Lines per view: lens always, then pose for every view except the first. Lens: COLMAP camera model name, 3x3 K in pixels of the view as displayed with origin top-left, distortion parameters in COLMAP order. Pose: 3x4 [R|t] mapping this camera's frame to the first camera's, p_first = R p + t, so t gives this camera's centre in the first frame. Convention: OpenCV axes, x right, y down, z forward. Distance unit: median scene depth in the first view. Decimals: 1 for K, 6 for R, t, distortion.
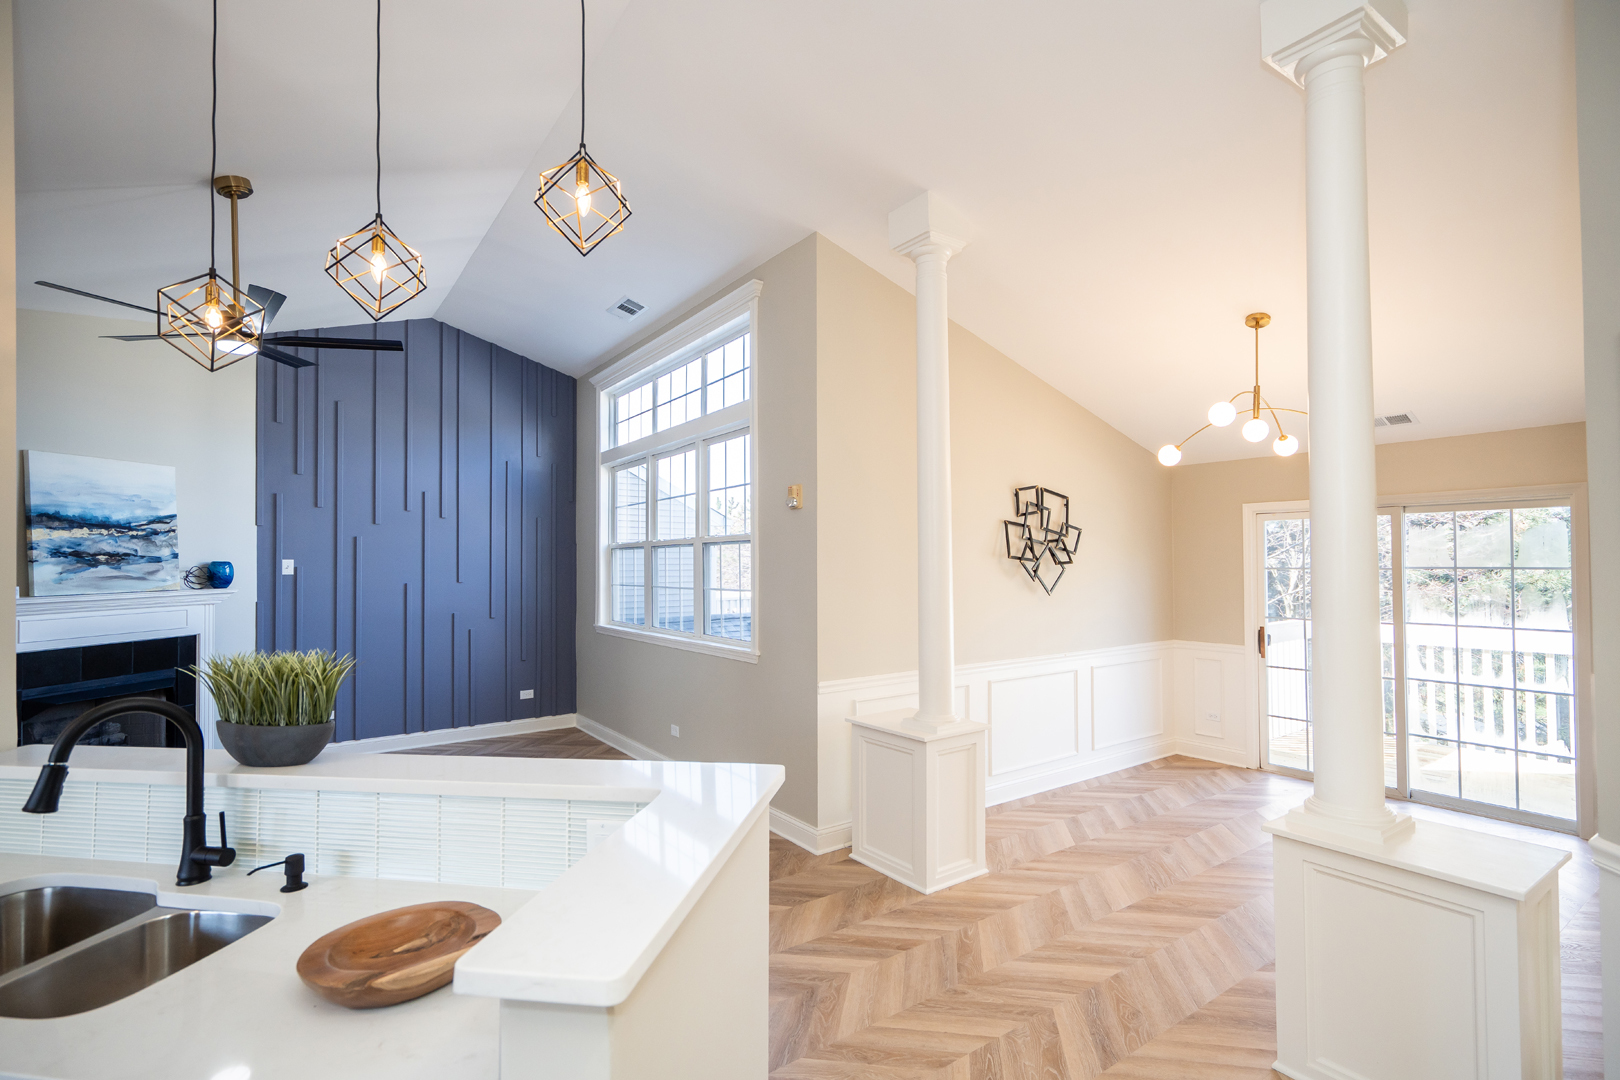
lens RADIAL K [[755.6, 0, 809.1], [0, 755.6, 560.7], [0, 0, 1]] dist [0.000511, -0.000217]
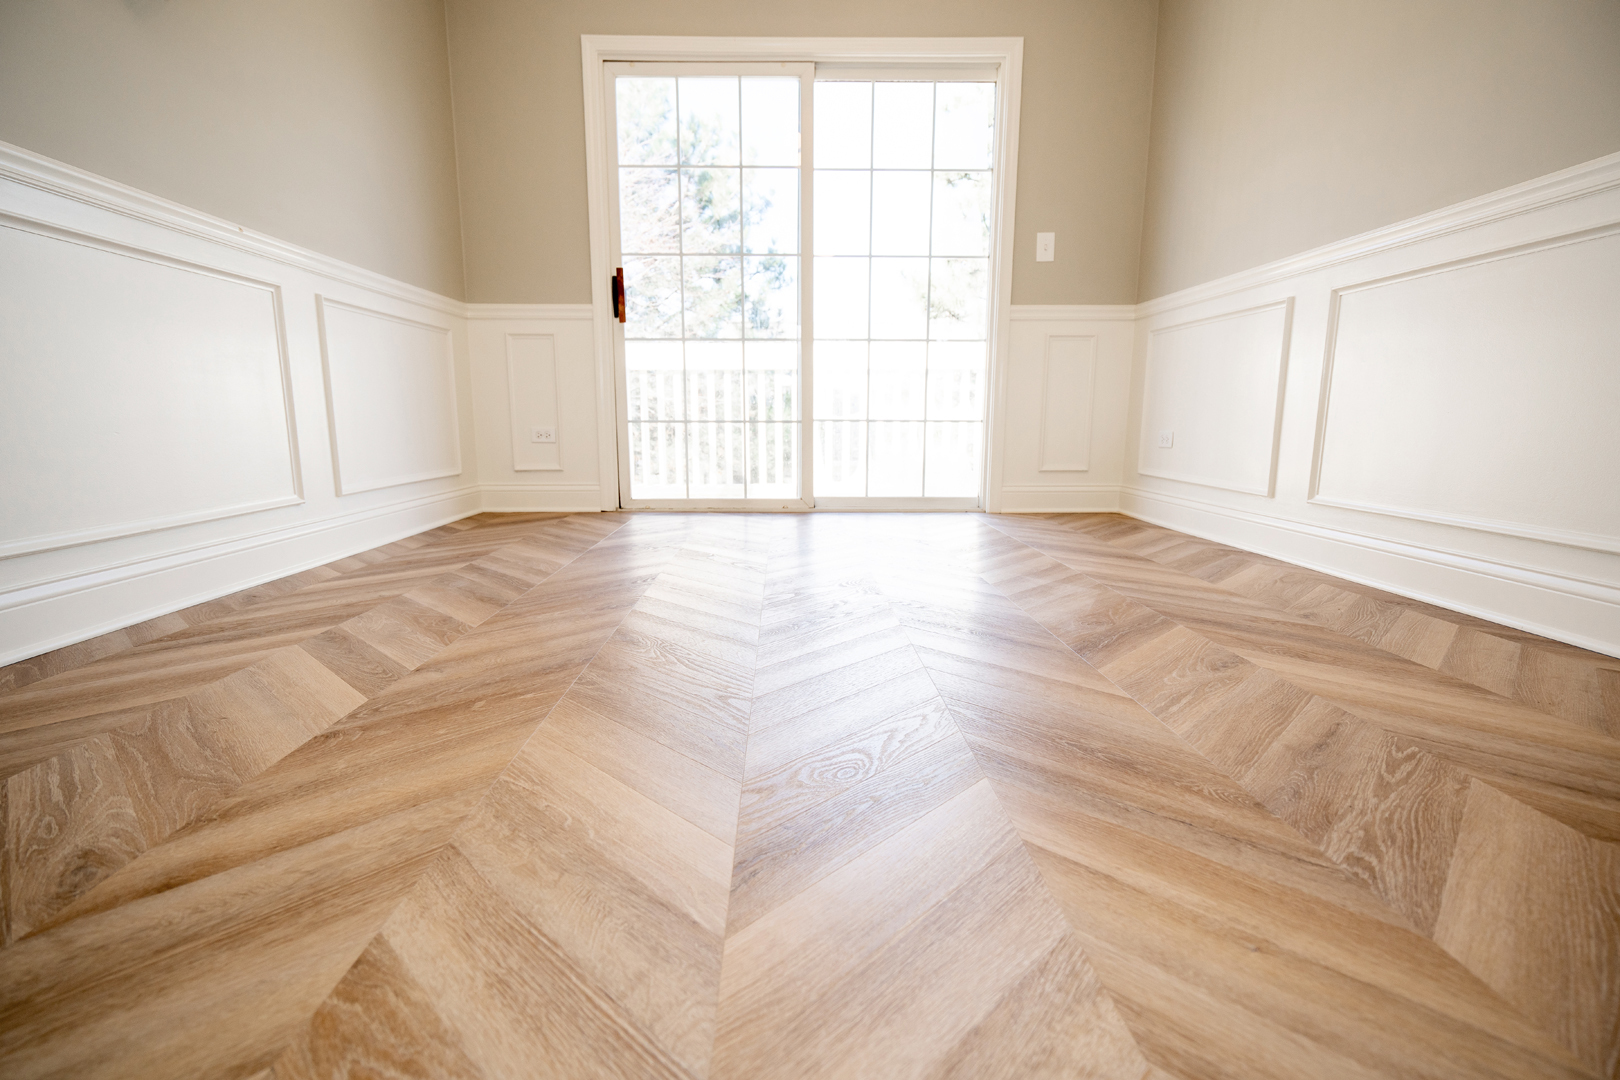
lens RADIAL K [[770.5, 0, 788.8], [0, 770.5, 549.5], [0, 0, 1]] dist [0.000211, -0.000013]
pose [[0.574933, -0.132397, 0.807418, 0.197573], [-0.014337, 0.985040, 0.171731, 0.244053], [-0.818075, -0.110310, 0.564433, 0.649350]]
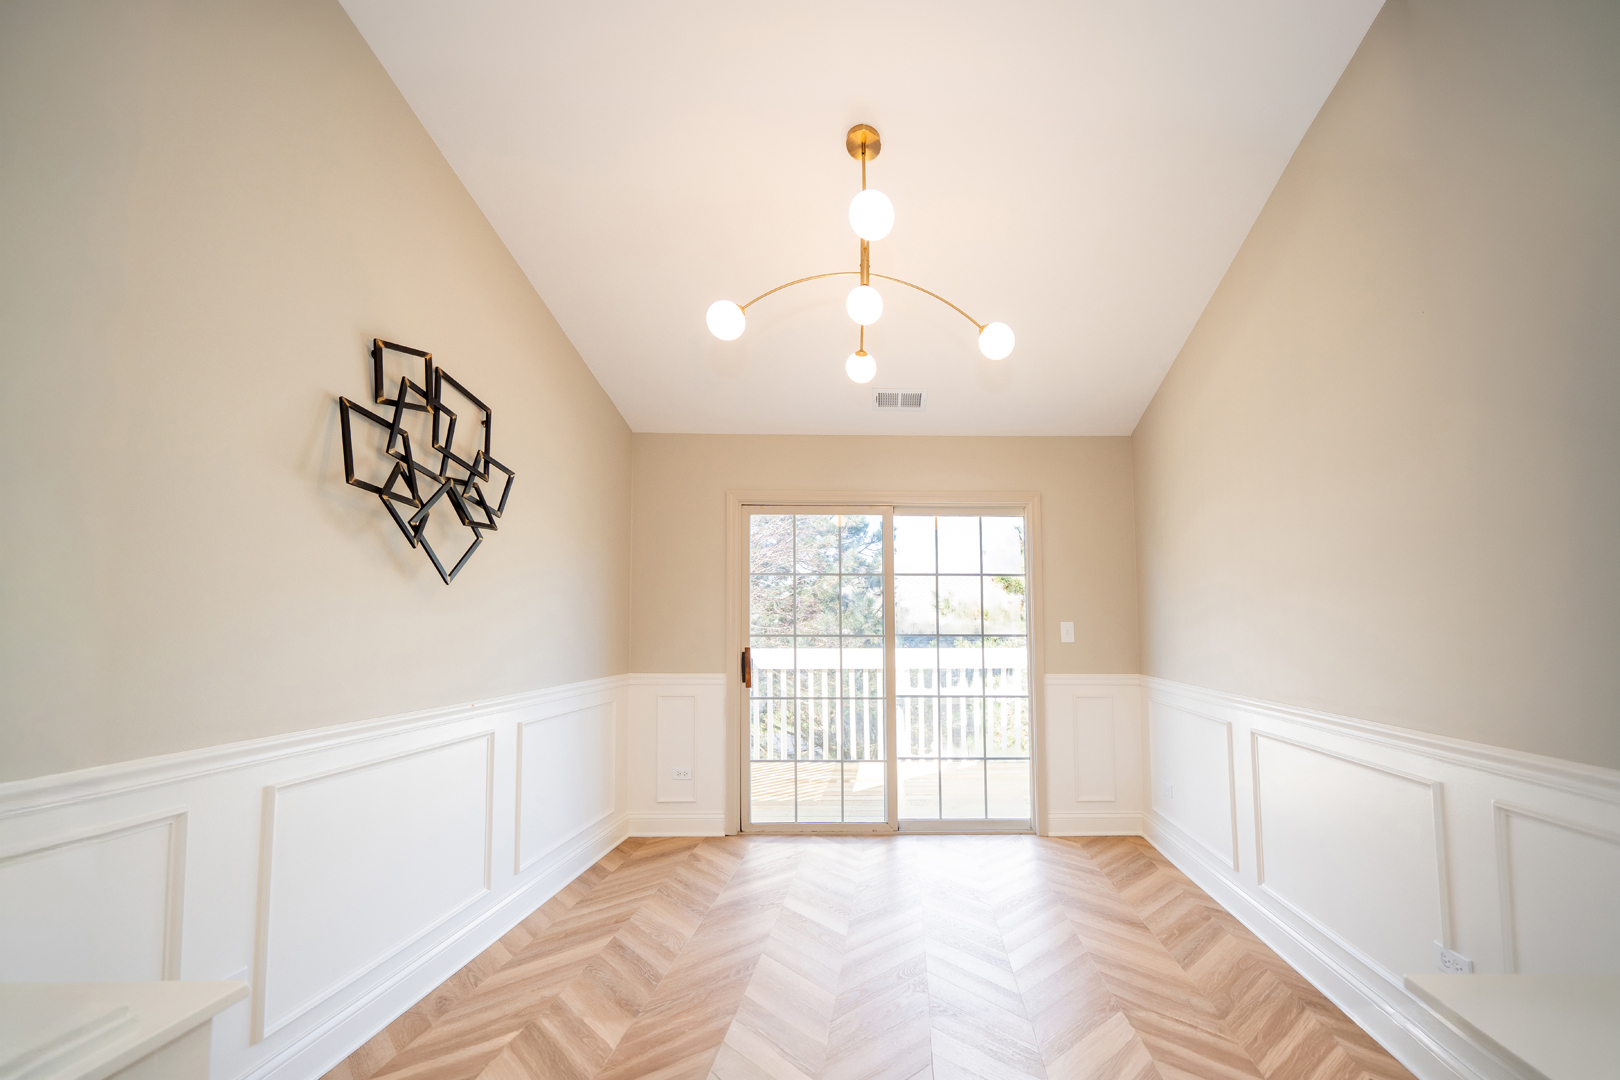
lens RADIAL K [[676.0, 0, 906.7], [0, 676.0, 593.2], [0, 0, 1]] dist [-0.000038, 0.000008]
pose [[0.571405, 0.046041, 0.819375, 0.146709], [-0.008018, 0.998691, -0.050525, 0.080491], [-0.820629, 0.022301, 0.571026, 0.572772]]
